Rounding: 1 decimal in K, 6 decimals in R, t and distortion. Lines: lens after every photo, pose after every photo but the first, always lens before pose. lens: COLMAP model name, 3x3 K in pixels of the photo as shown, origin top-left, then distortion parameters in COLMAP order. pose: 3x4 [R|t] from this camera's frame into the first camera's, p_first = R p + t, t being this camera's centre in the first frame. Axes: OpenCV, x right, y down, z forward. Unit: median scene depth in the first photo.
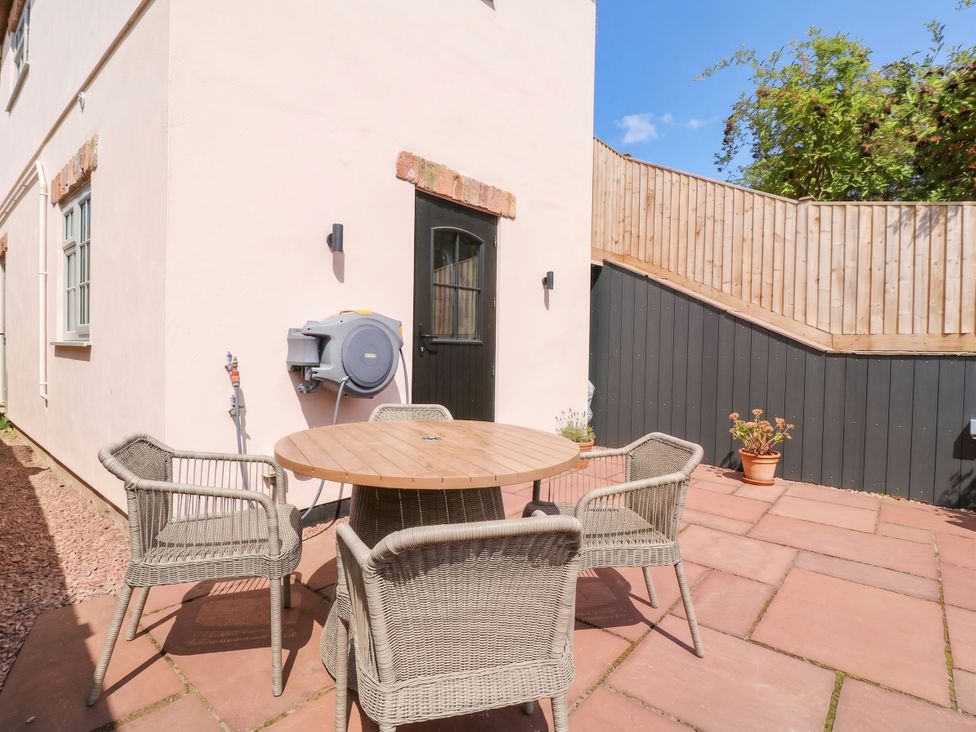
lens RADIAL K [[503.8, 0, 497.2], [0, 503.8, 351.9], [0, 0, 1]] dist [-0.004583, -0.008742]
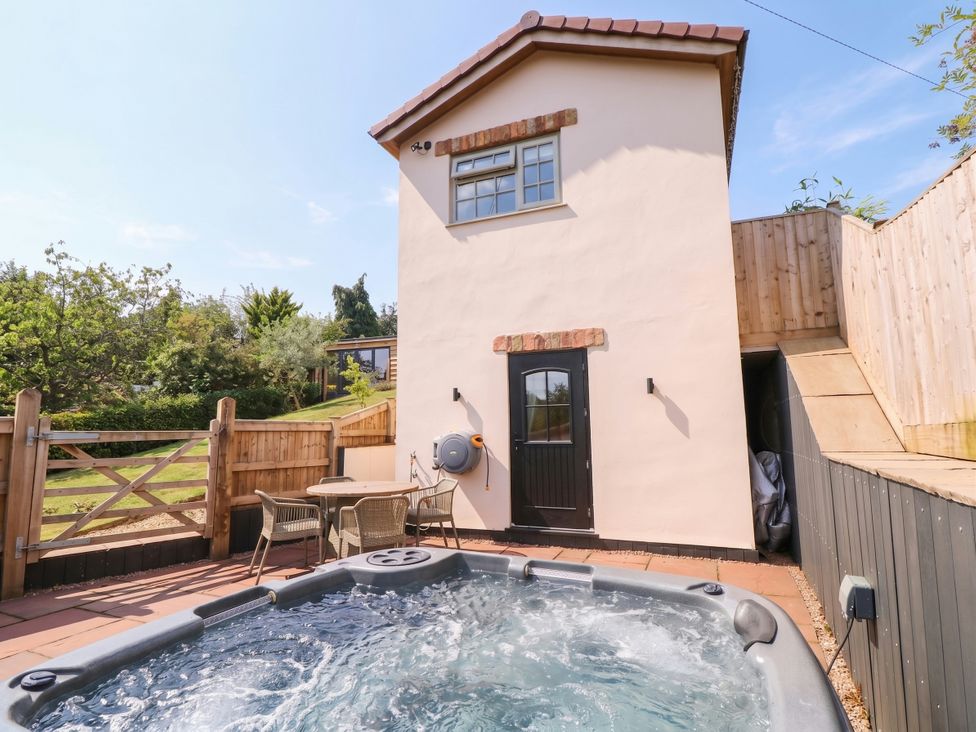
lens RADIAL K [[503.8, 0, 488.2], [0, 503.8, 364.5], [0, 0, 1]] dist [-0.004583, -0.008742]
pose [[0.310344, -0.145228, -0.939465, 1.409711], [0.008544, 0.988648, -0.150009, -0.032357], [0.950586, 0.038527, 0.308062, 0.411987]]
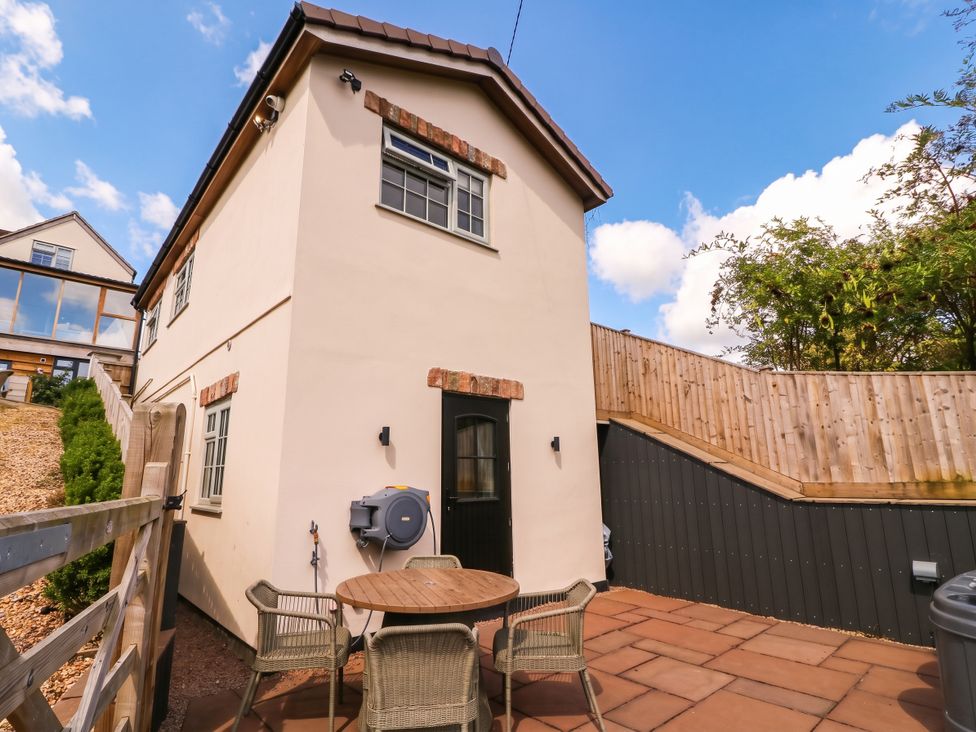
lens RADIAL K [[503.8, 0, 494.5], [0, 503.8, 363.5], [0, 0, 1]] dist [-0.004583, -0.008742]
pose [[0.989311, -0.058485, -0.133582, 0.175513], [0.026519, 0.972931, -0.229569, -0.071615], [0.143392, 0.223573, 0.964082, -0.358158]]
